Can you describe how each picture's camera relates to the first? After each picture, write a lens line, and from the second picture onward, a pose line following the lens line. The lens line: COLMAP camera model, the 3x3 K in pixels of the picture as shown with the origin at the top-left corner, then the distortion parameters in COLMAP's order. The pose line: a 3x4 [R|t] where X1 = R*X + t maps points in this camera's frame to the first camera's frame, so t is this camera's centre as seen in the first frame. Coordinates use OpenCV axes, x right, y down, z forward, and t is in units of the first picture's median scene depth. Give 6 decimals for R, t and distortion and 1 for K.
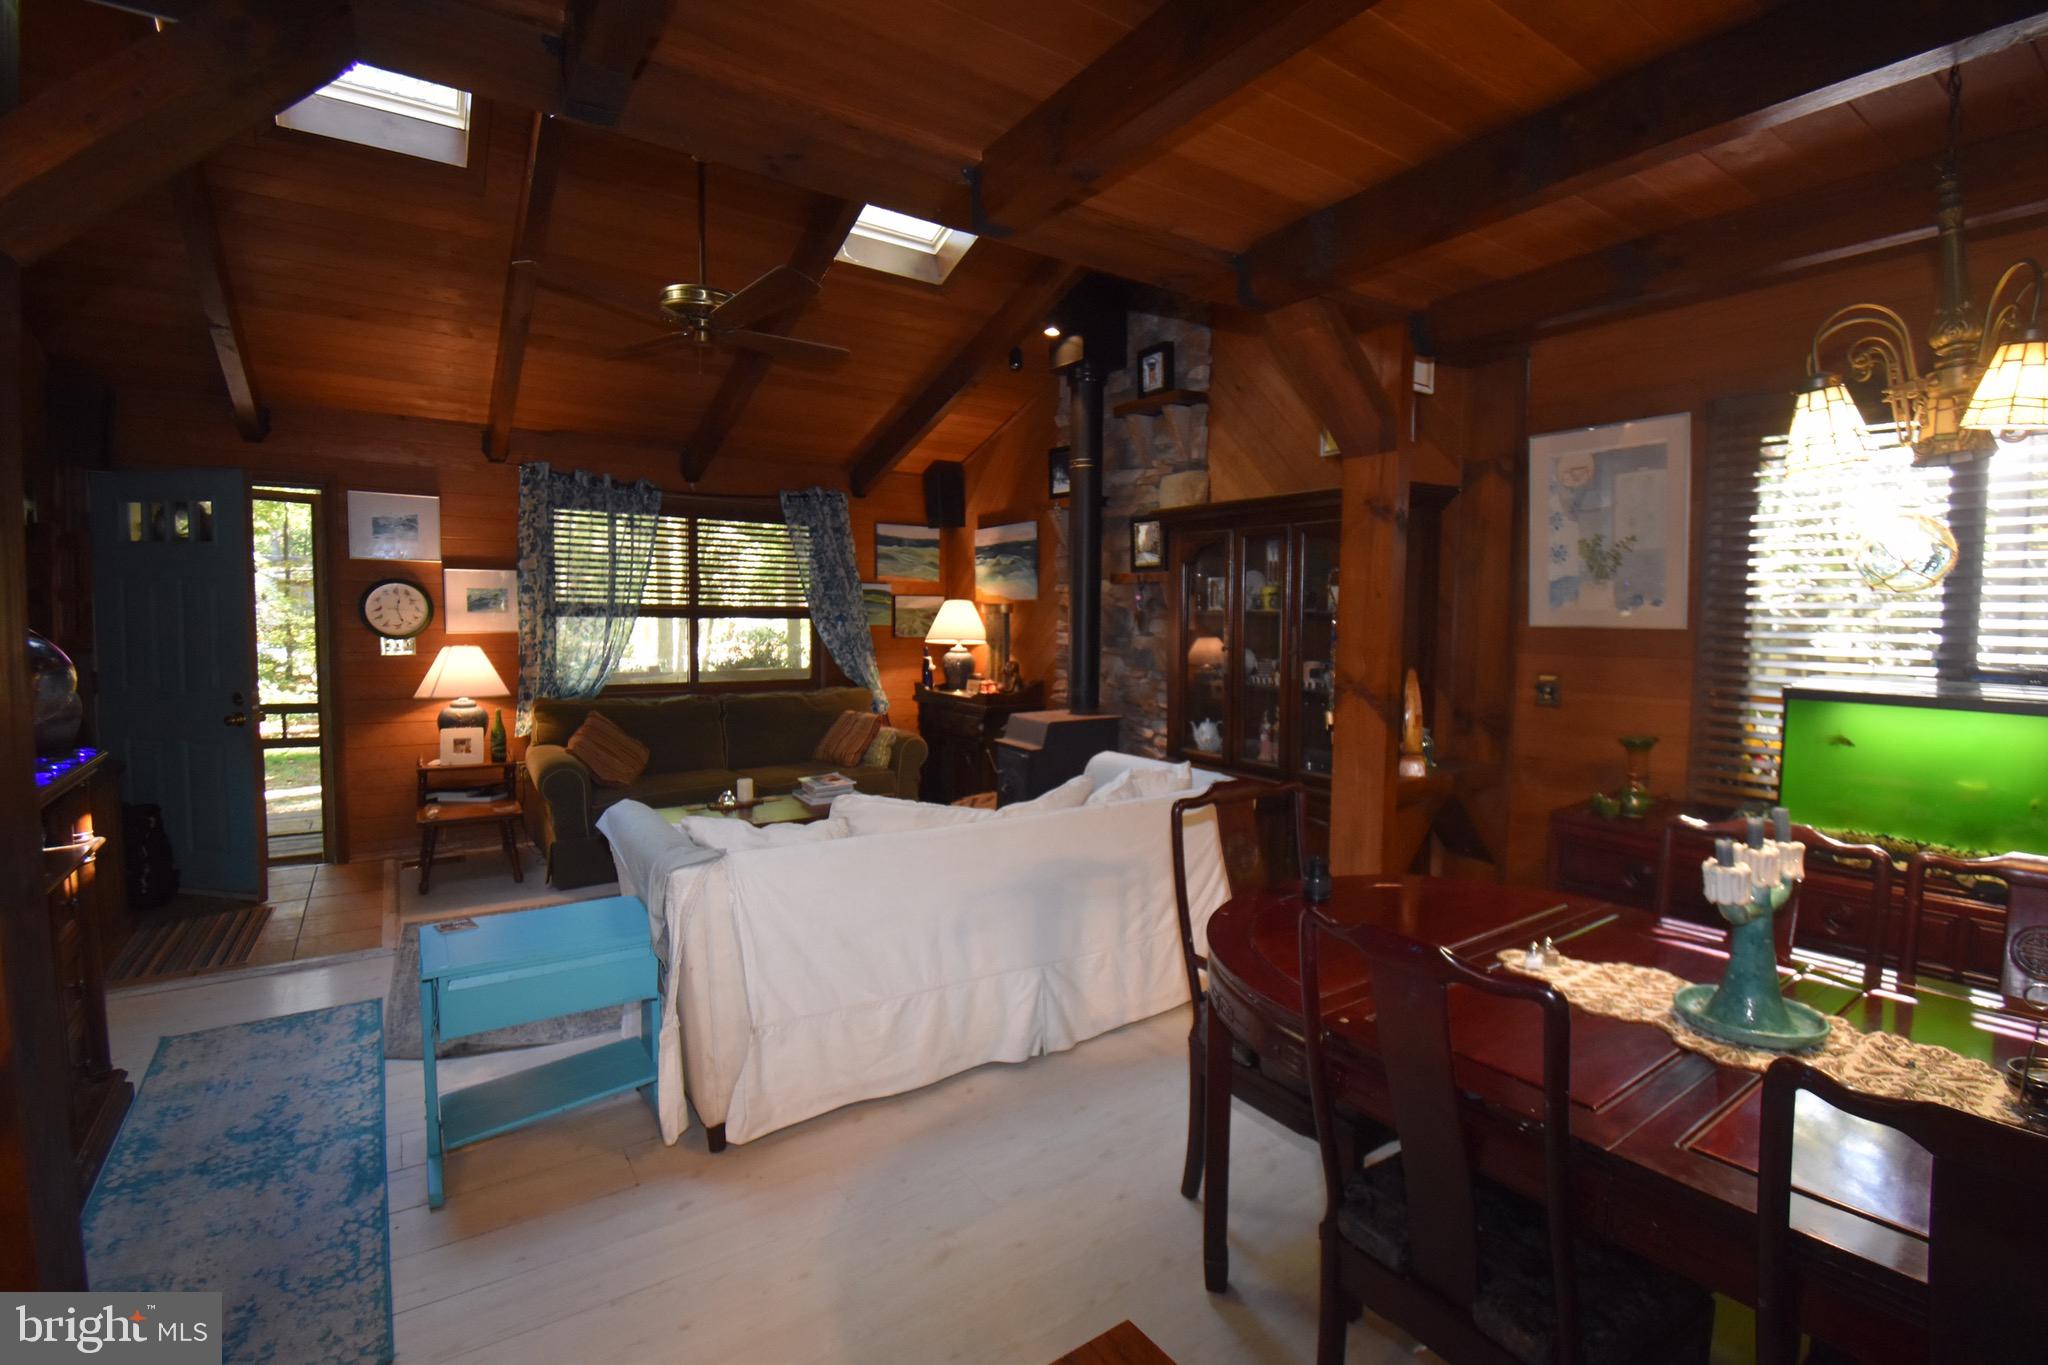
lens RADIAL K [[903.6, 0, 1039.8], [0, 903.6, 673.4], [0, 0, 1]] dist [0.008119, -0.017009]
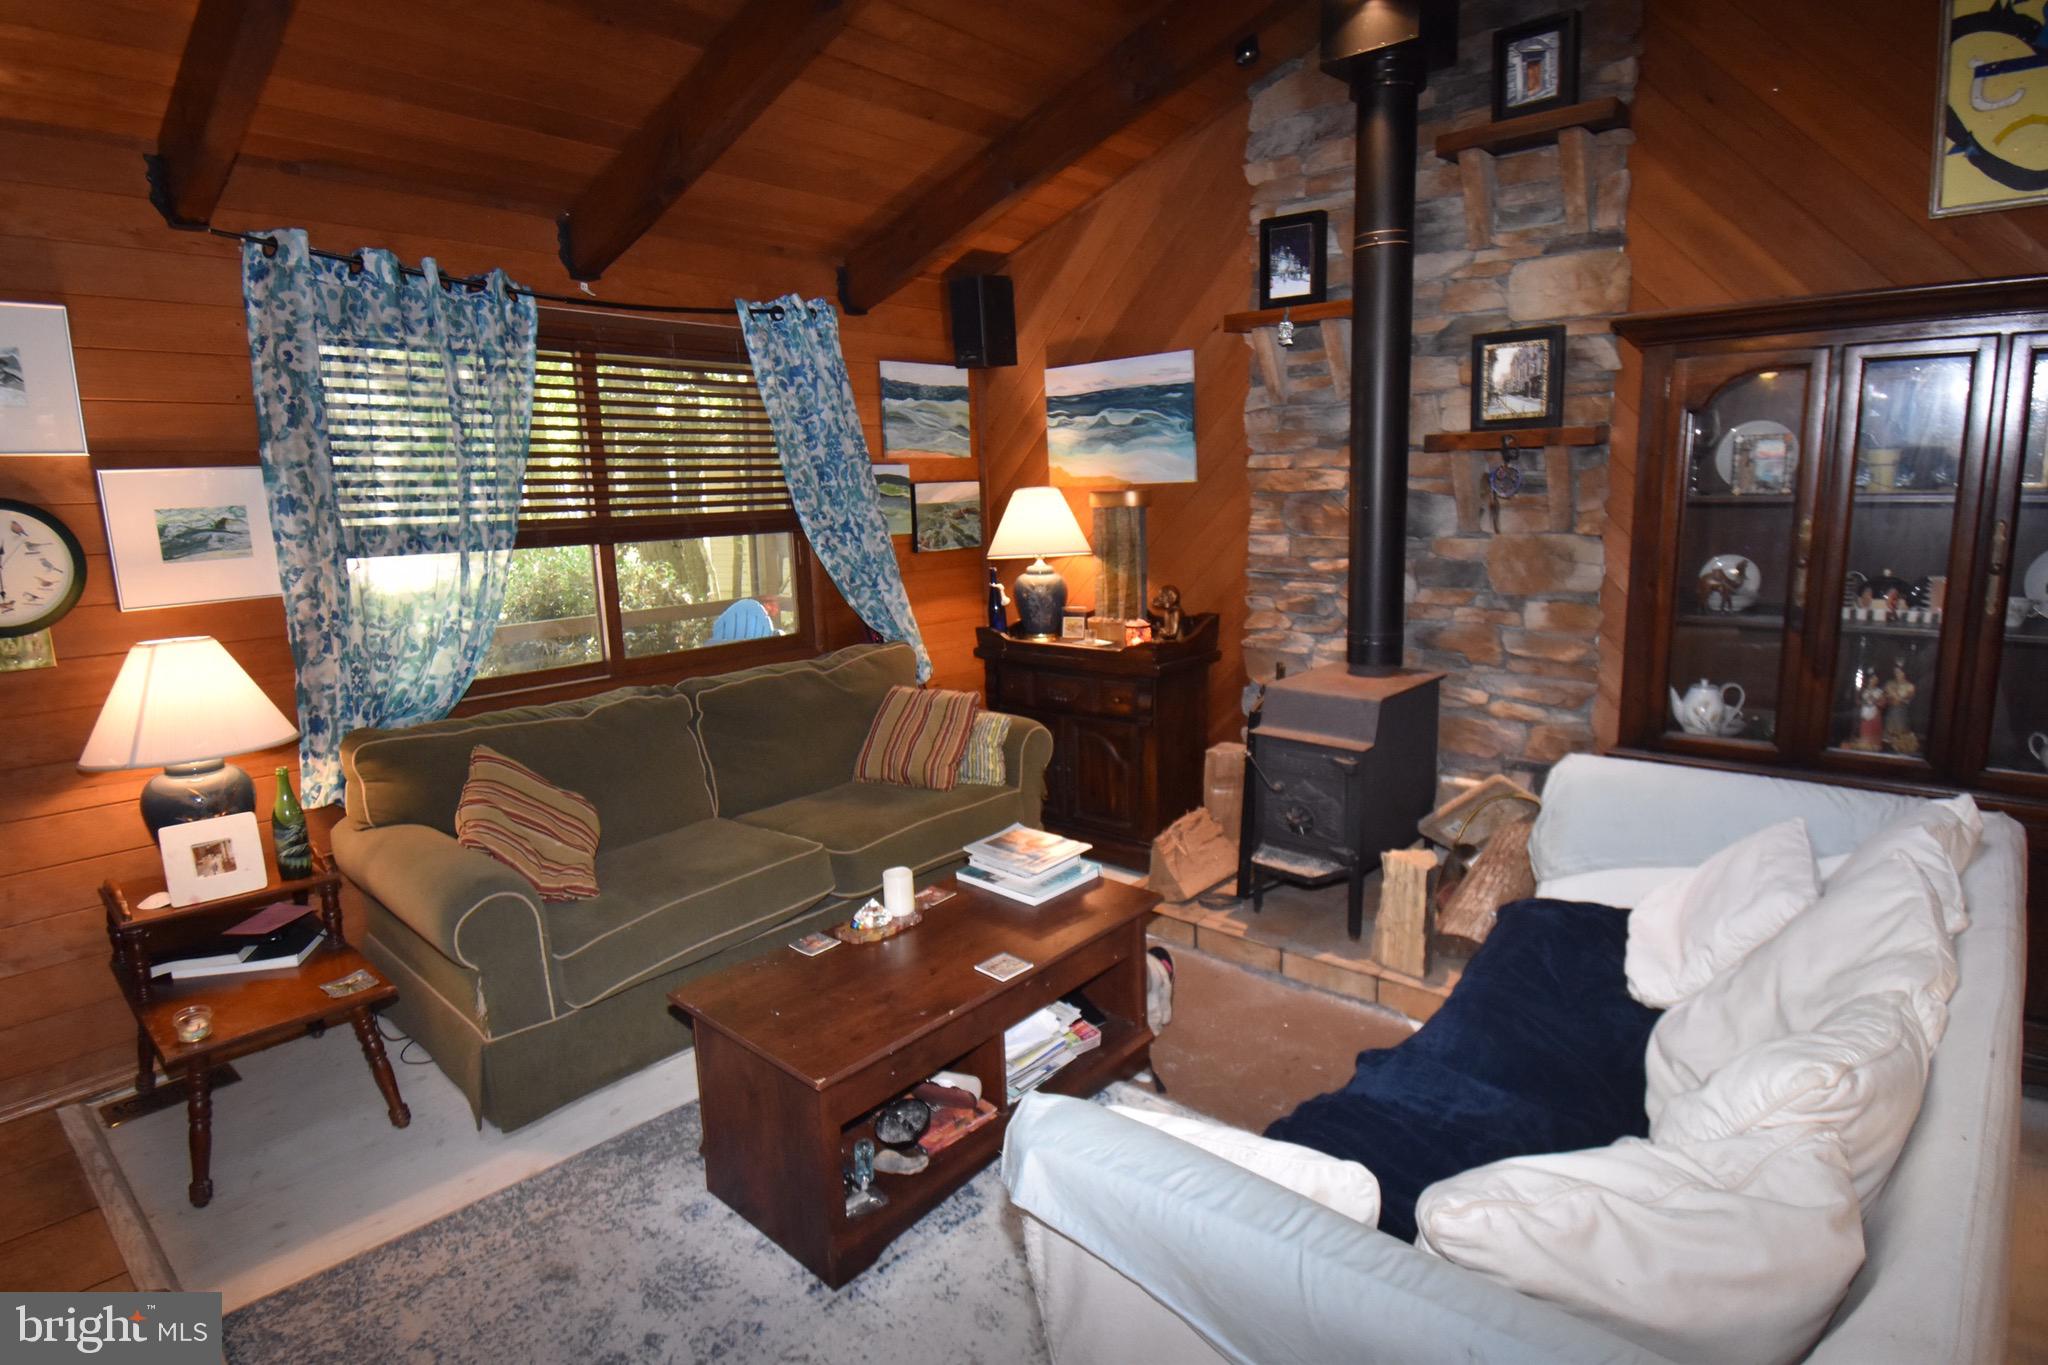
lens RADIAL K [[1065.2, 0, 1039.4], [0, 1065.2, 673.3], [0, 0, 1]] dist [-0.003341, -0.012486]
pose [[0.968876, -0.081965, 0.233581, -0.351466], [0.056242, 0.991802, 0.114743, -0.051282], [-0.241071, -0.098035, 0.965543, 0.390497]]
